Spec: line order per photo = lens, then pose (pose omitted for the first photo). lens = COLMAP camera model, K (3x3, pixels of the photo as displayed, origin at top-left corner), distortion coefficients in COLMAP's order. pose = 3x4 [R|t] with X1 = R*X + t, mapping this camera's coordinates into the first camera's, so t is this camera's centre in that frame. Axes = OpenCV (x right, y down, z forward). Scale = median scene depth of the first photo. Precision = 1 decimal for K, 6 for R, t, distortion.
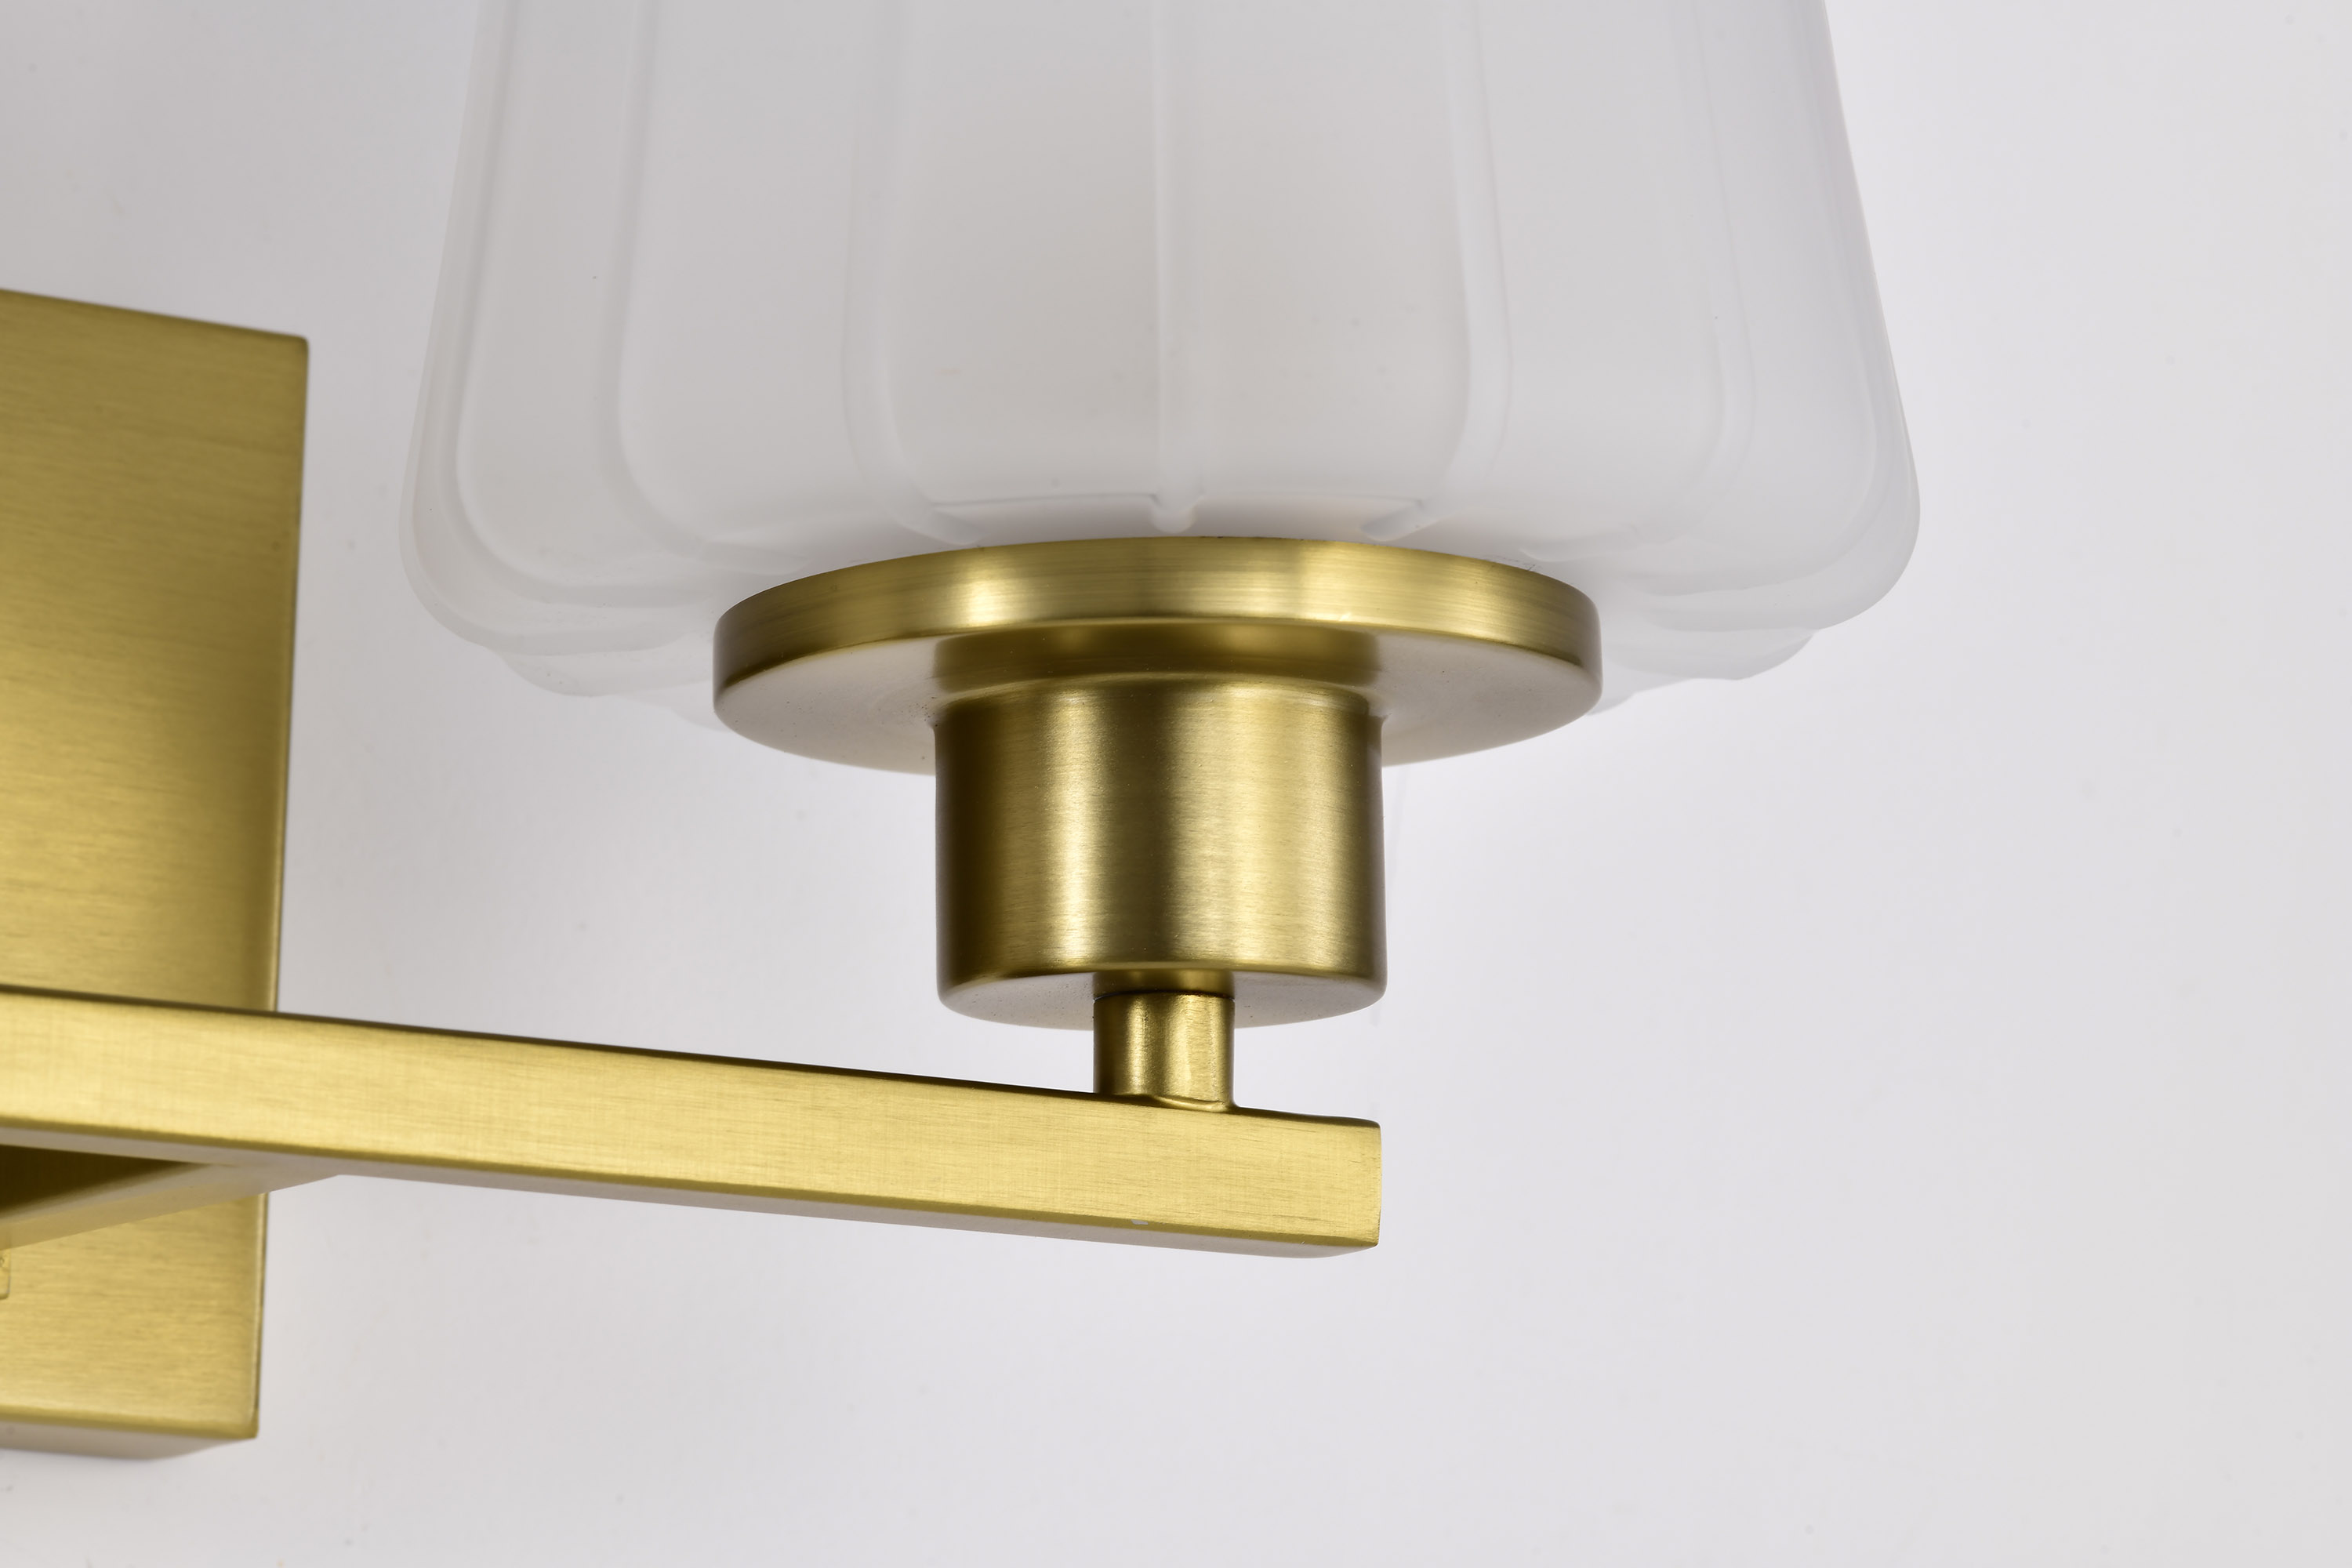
lens RADIAL K [[7350.8, 0, 1176.0], [0, 7350.8, 784.0], [0, 0, 1]] dist [-0.078829, 0.007309]
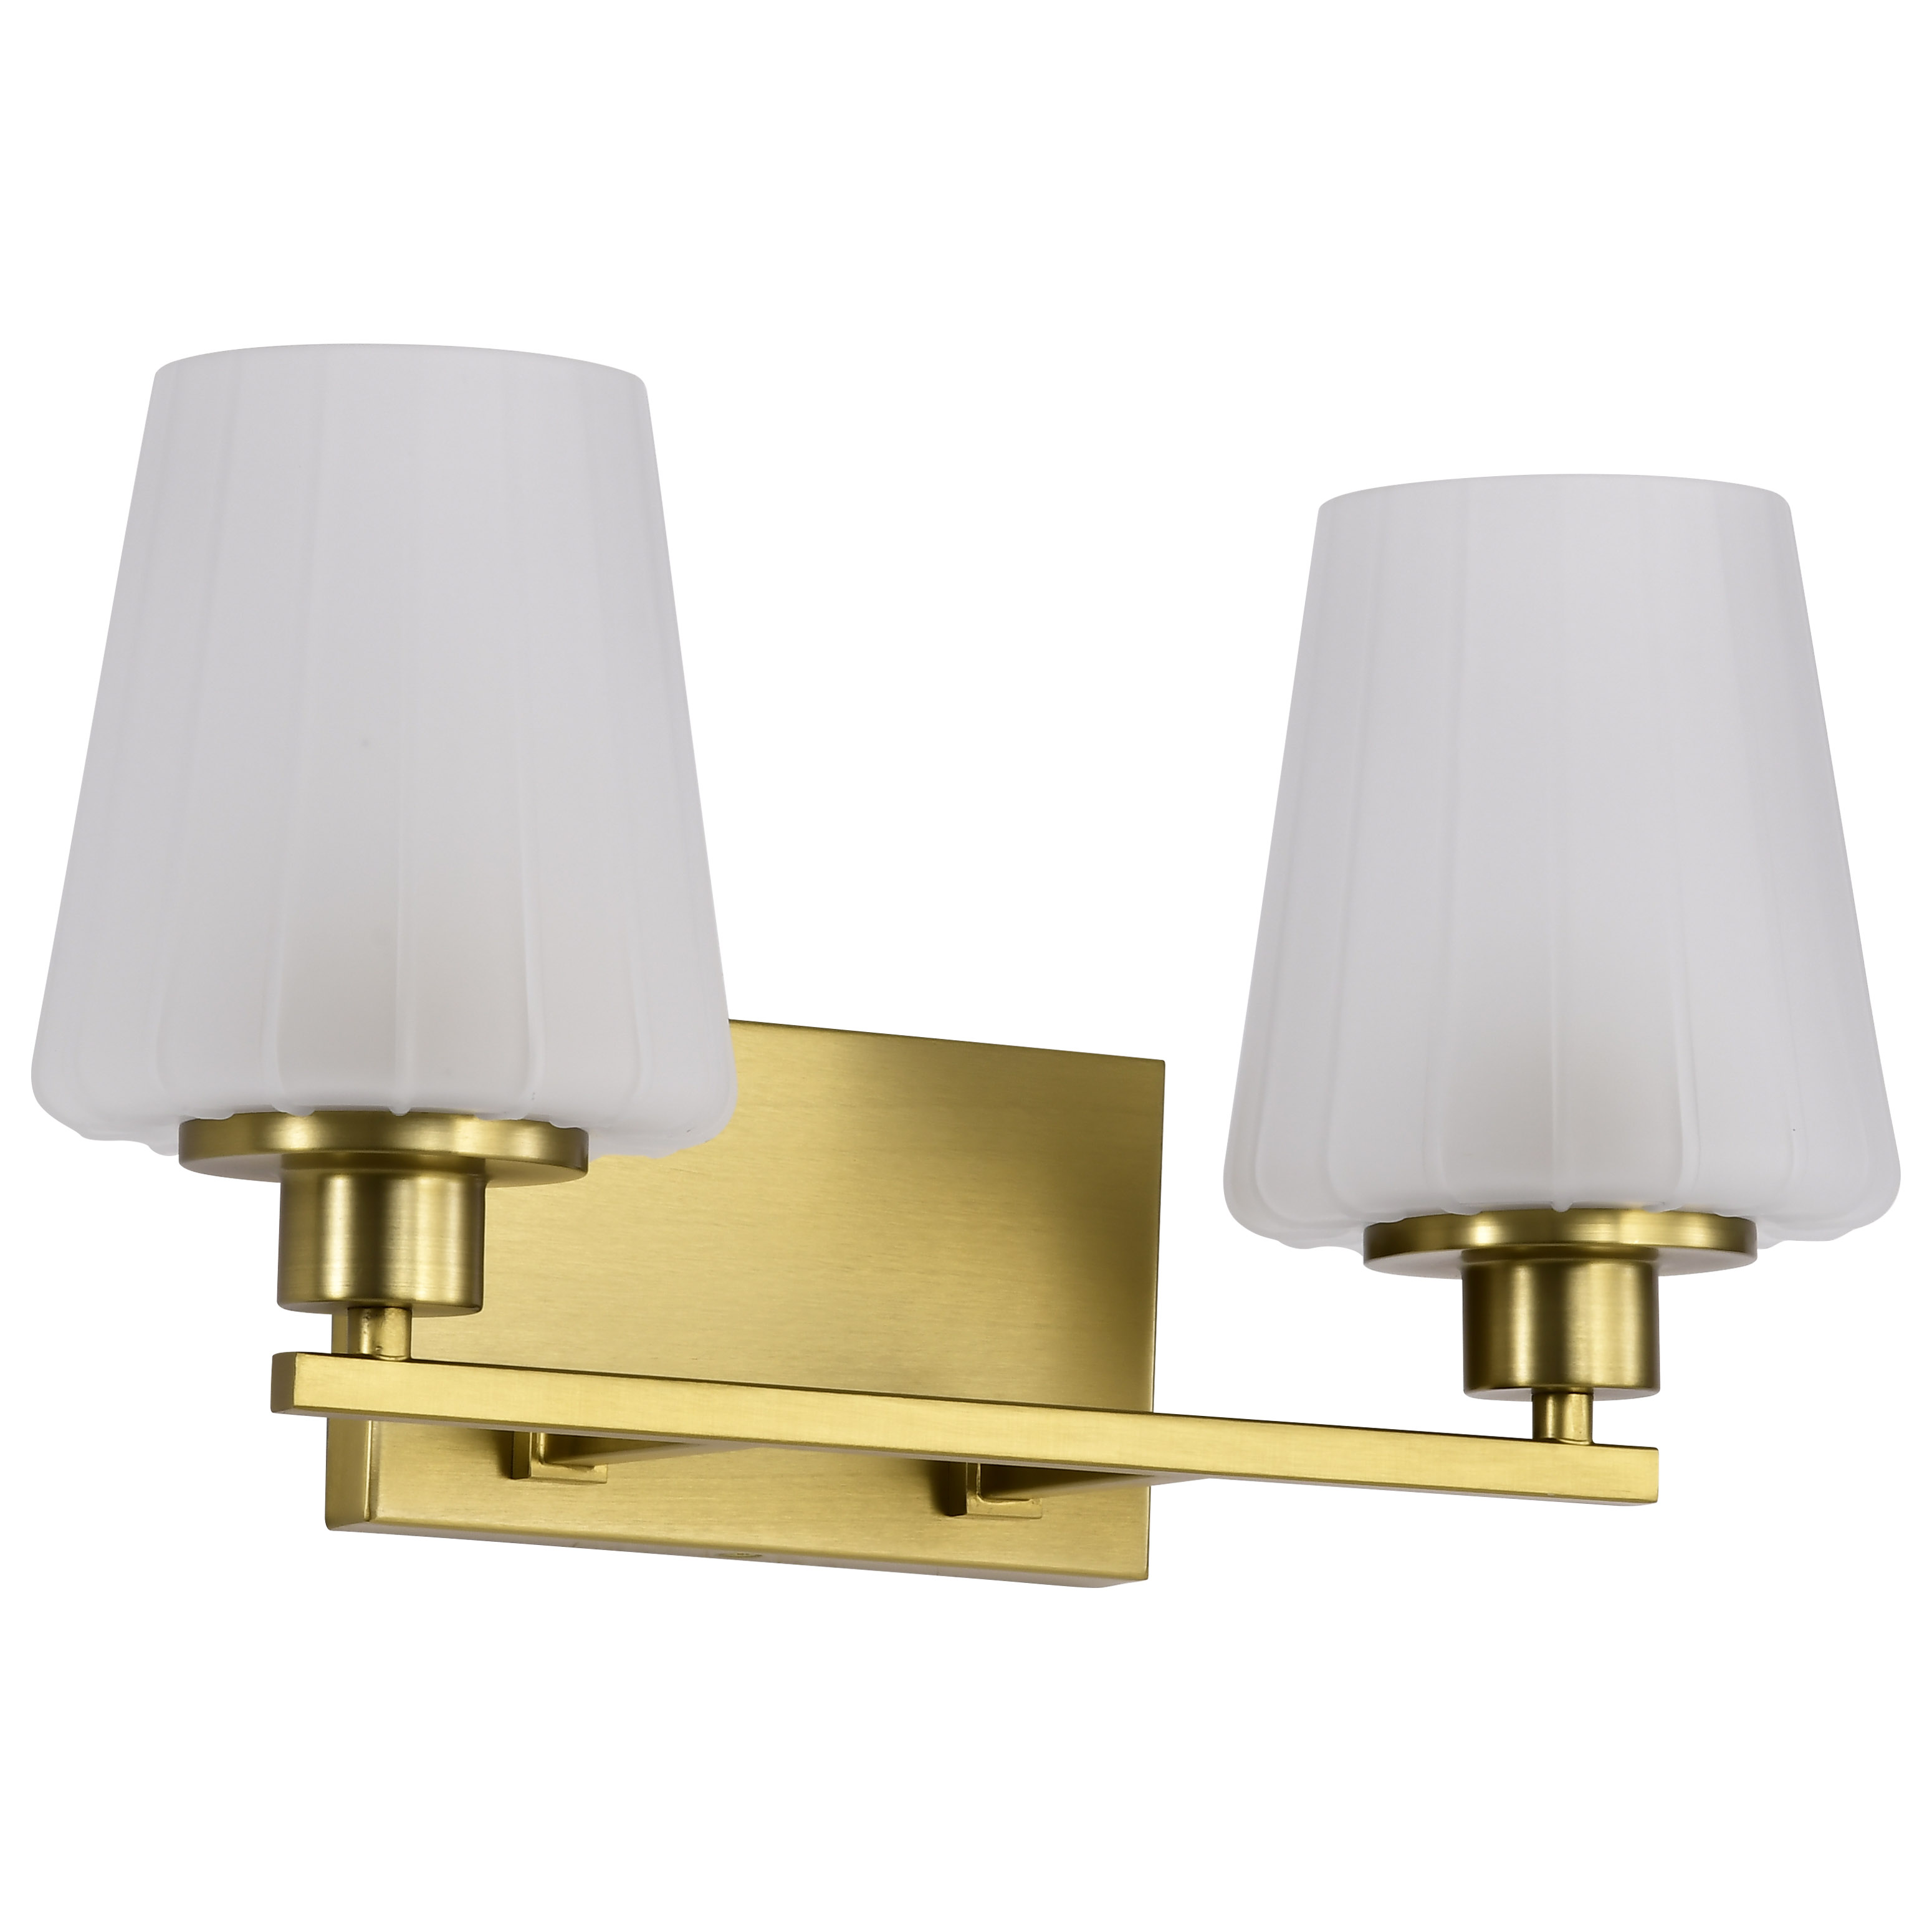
lens RADIAL K [[9712.6, 0, 966.0], [0, 9712.6, 966.0], [0, 0, 1]] dist [0.042724, -18.121880]
pose [[0.996675, 0.002767, -0.081429, 0.059483], [0.001078, 0.998887, 0.047145, -0.248363], [0.081469, -0.047076, 0.995563, -2.024613]]
